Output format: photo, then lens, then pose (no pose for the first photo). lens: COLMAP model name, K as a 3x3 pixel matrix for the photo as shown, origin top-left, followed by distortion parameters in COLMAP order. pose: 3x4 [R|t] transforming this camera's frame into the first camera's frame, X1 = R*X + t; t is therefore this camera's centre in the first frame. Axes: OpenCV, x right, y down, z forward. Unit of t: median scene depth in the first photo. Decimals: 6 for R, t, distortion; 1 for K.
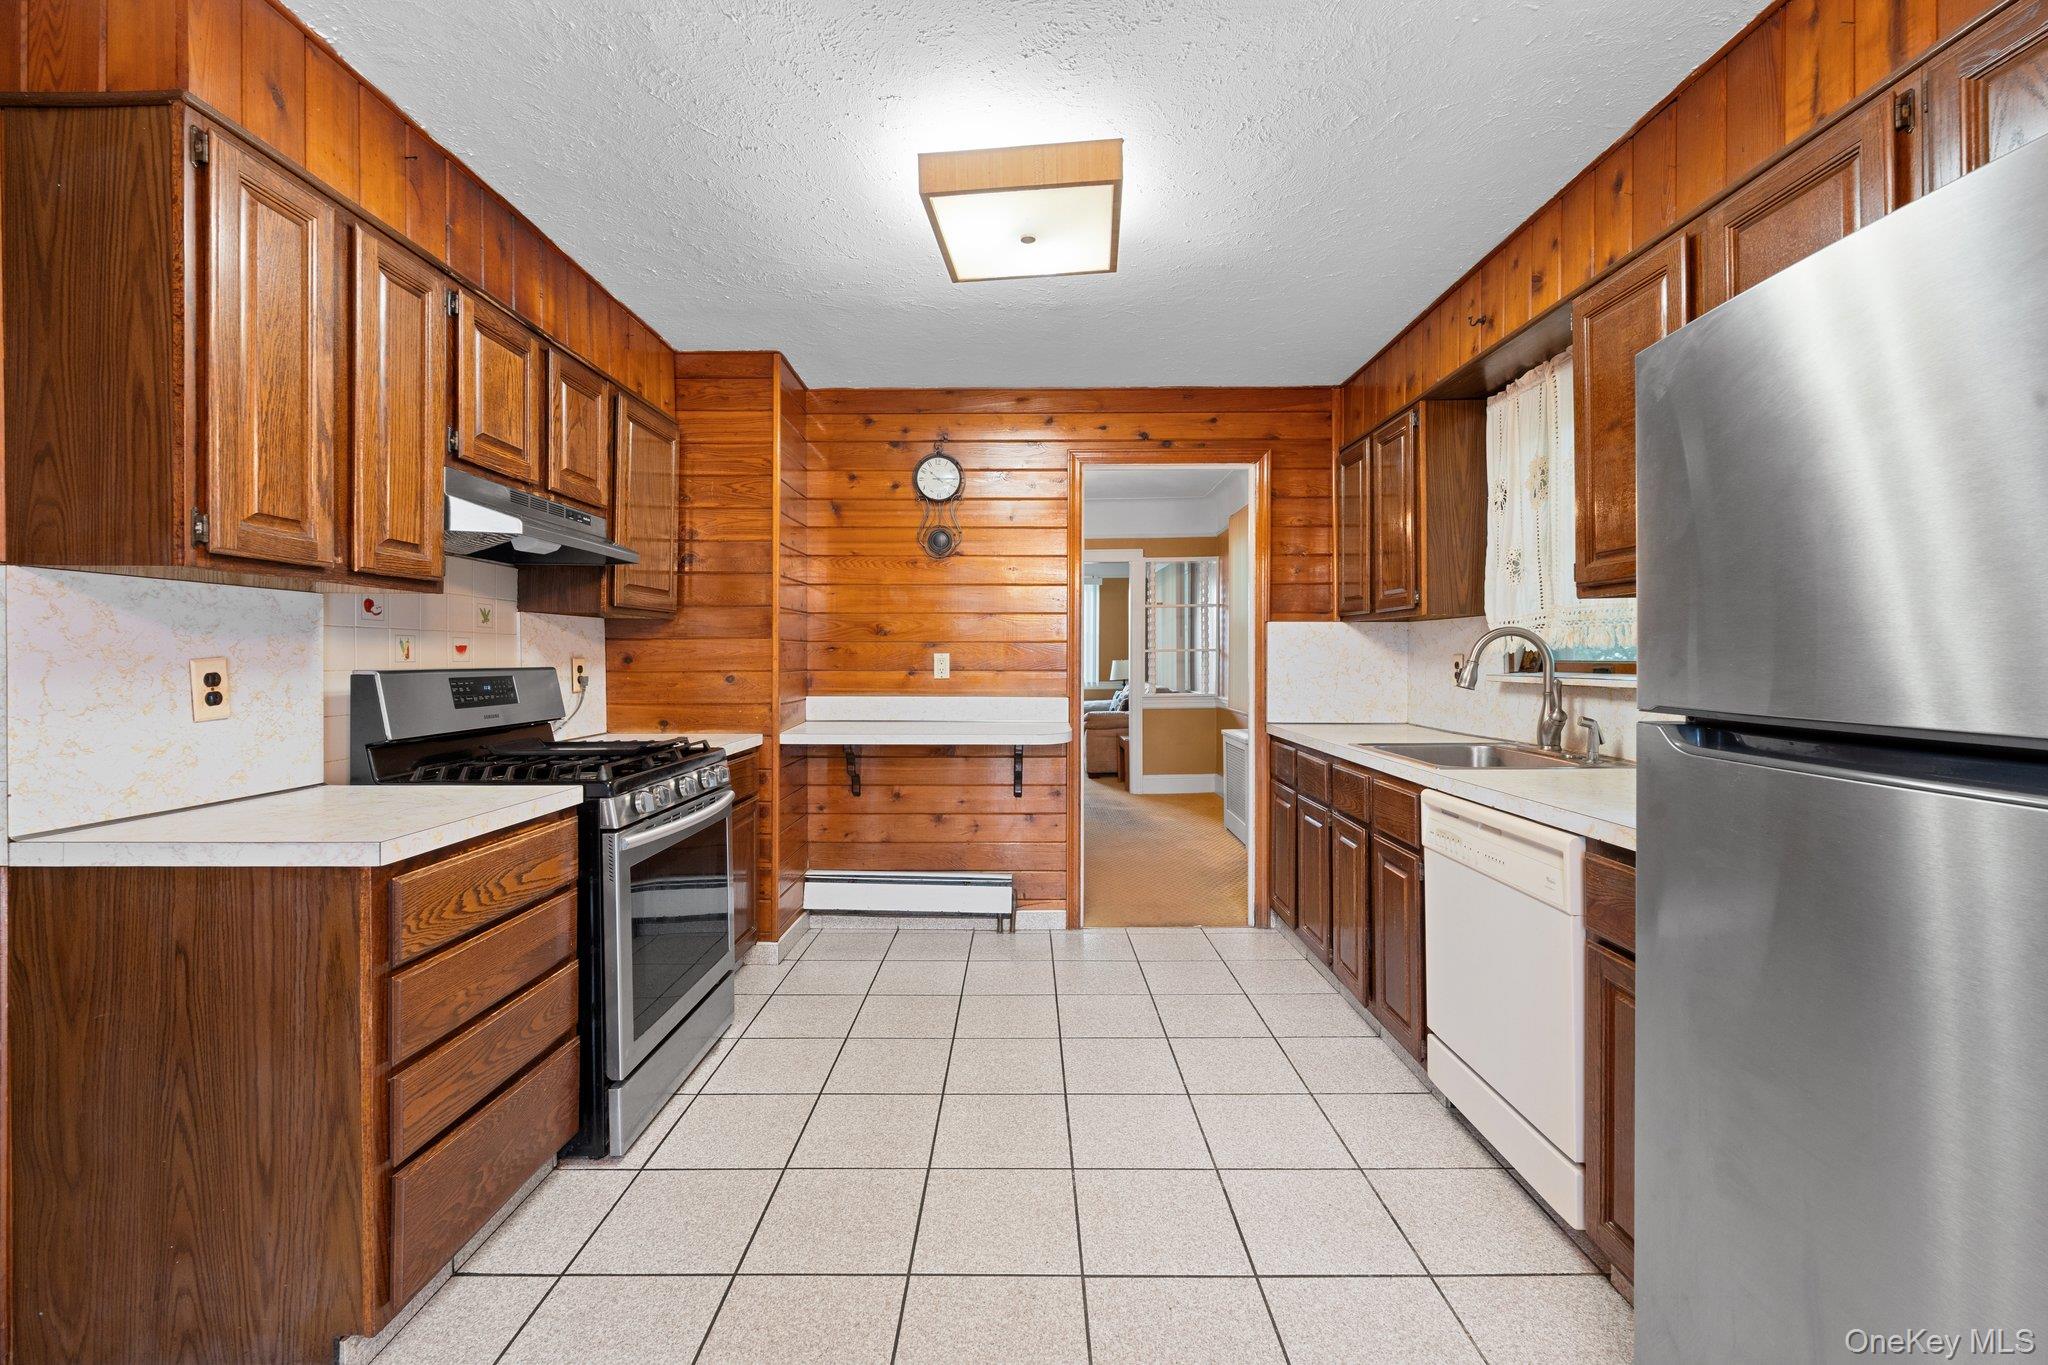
lens RADIAL K [[833.1, 0, 1023.7], [0, 833.1, 654.6], [0, 0, 1]] dist [-0.000200, -0.000050]
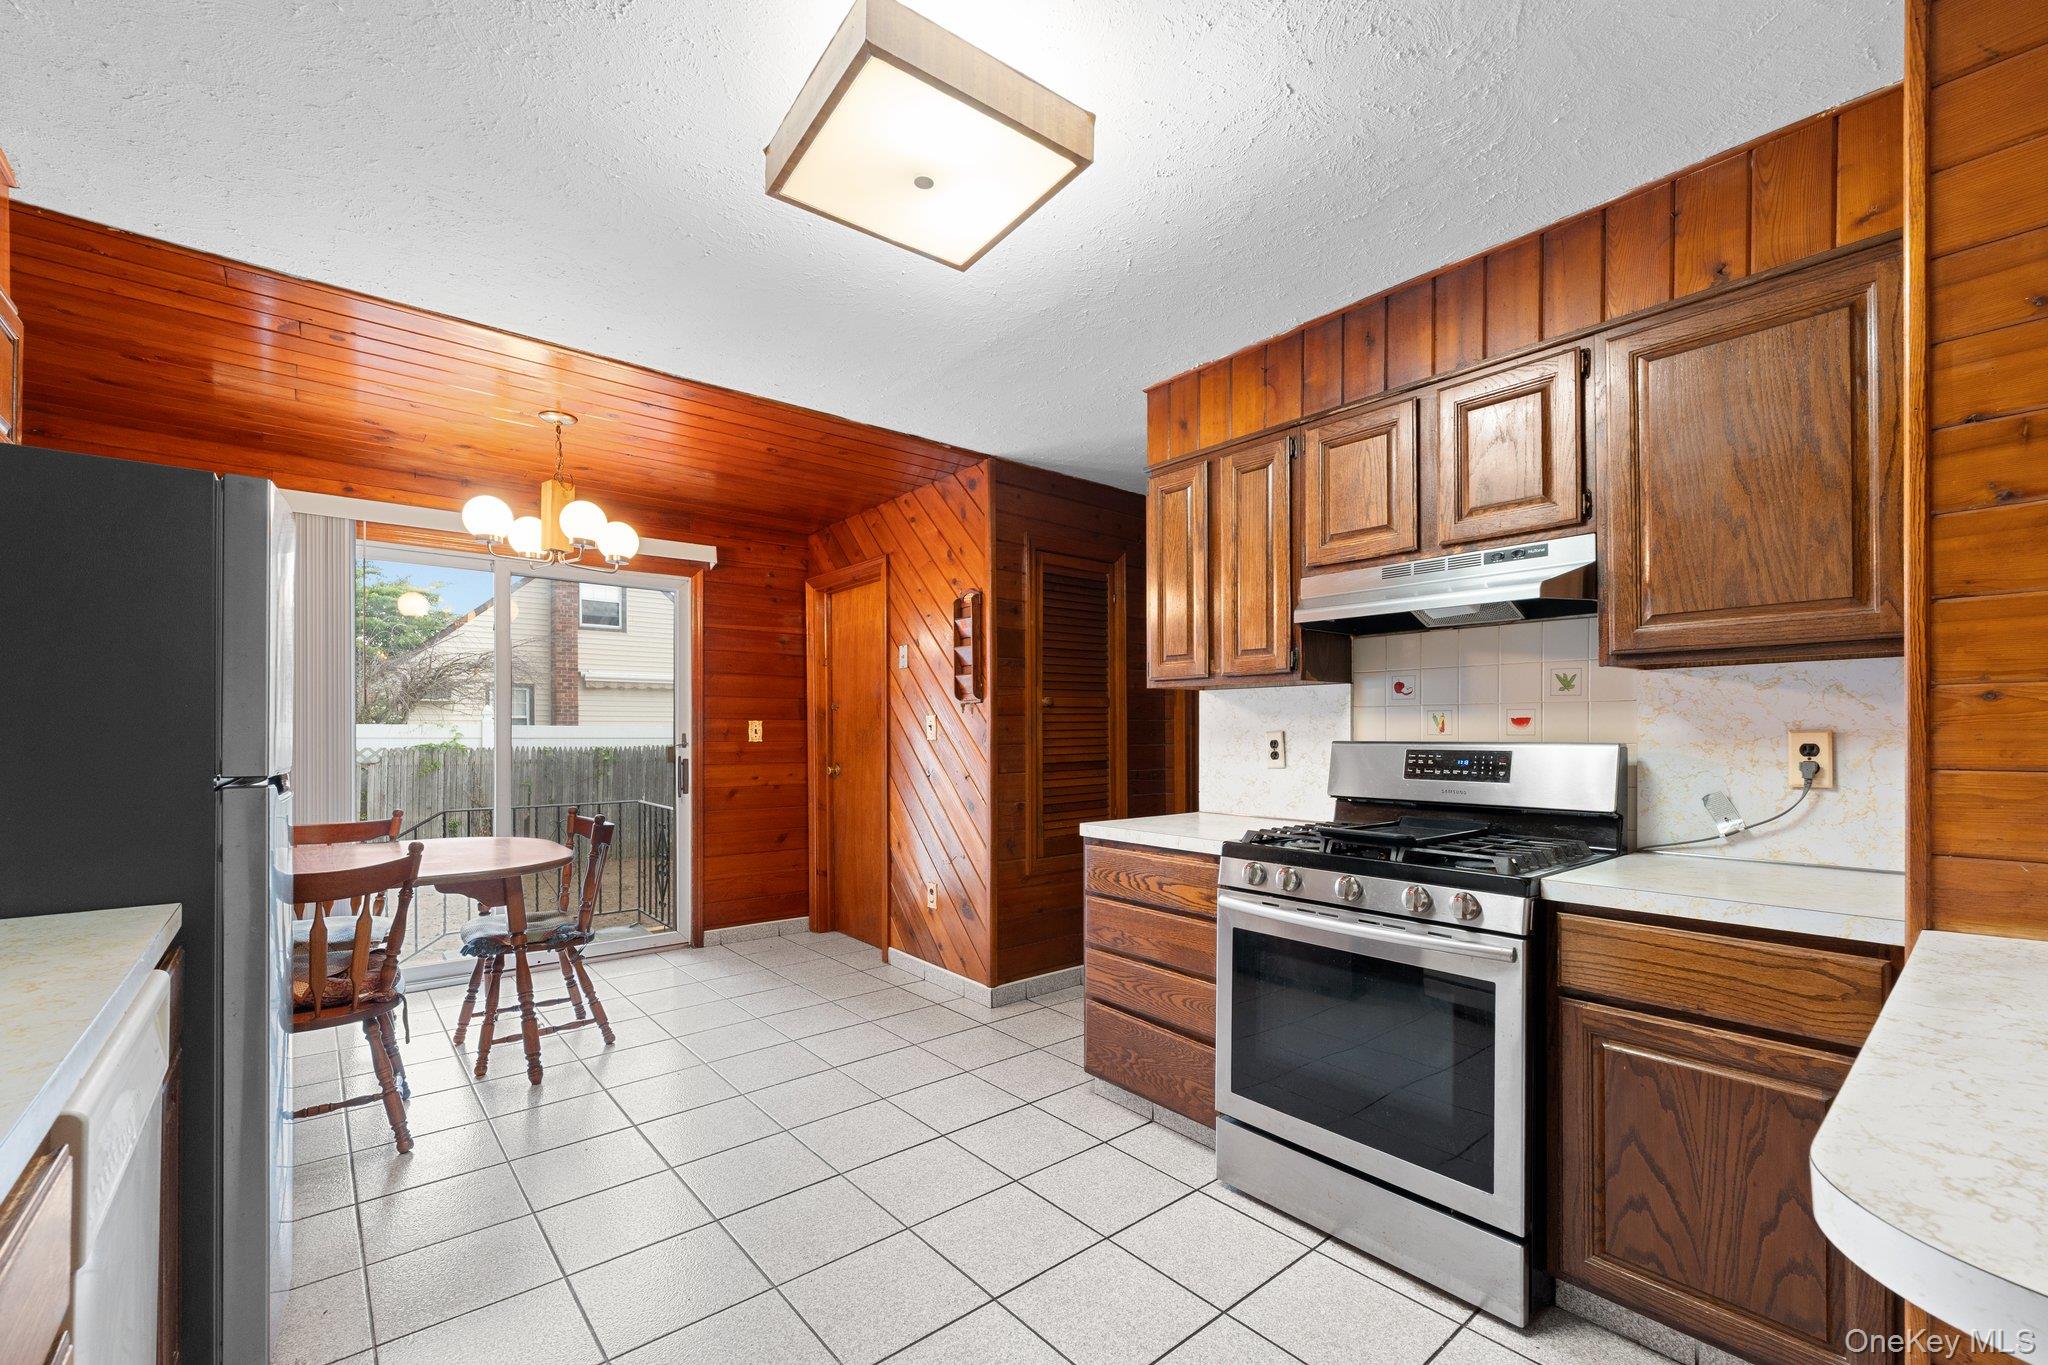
lens RADIAL K [[852.8, 0, 1020.1], [0, 852.8, 727.3], [0, 0, 1]] dist [-0.000819, -0.000220]
pose [[-0.763639, -0.002489, -0.645639, 0.490442], [0.002561, 0.999973, -0.006883, 0.006252], [0.645638, -0.006910, -0.763612, 1.835521]]
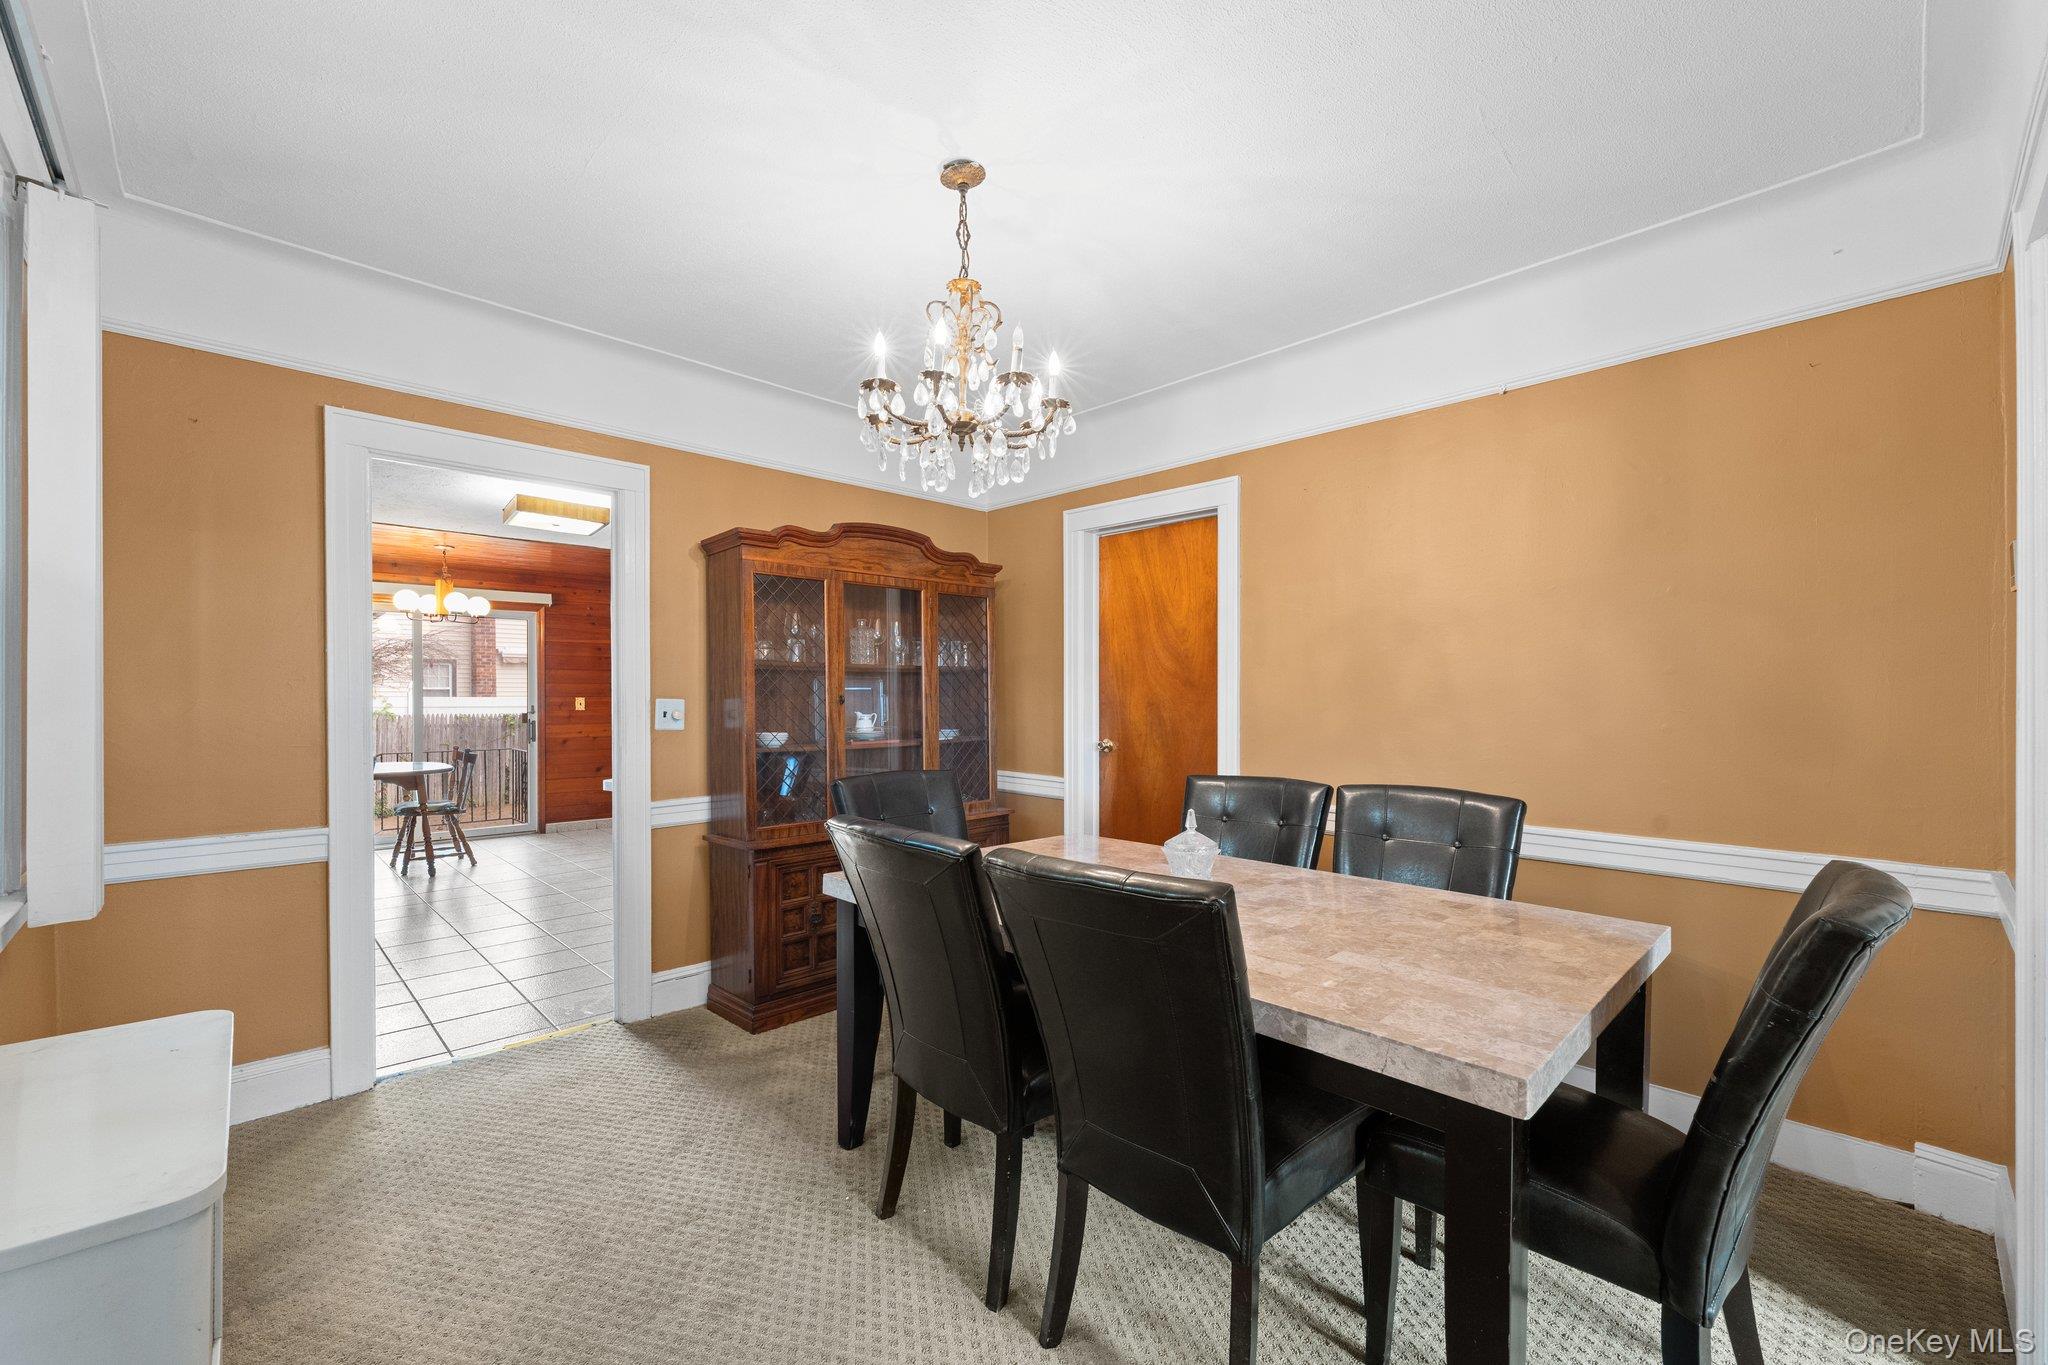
lens RADIAL K [[828.5, 0, 1018.2], [0, 828.5, 700.0], [0, 0, 1]] dist [0.000866, 0.000222]
pose [[-0.717436, 0.004484, -0.696610, 0.753228], [0.005222, 0.999986, 0.001059, -0.014041], [0.696604, -0.002878, -0.717450, 3.894970]]
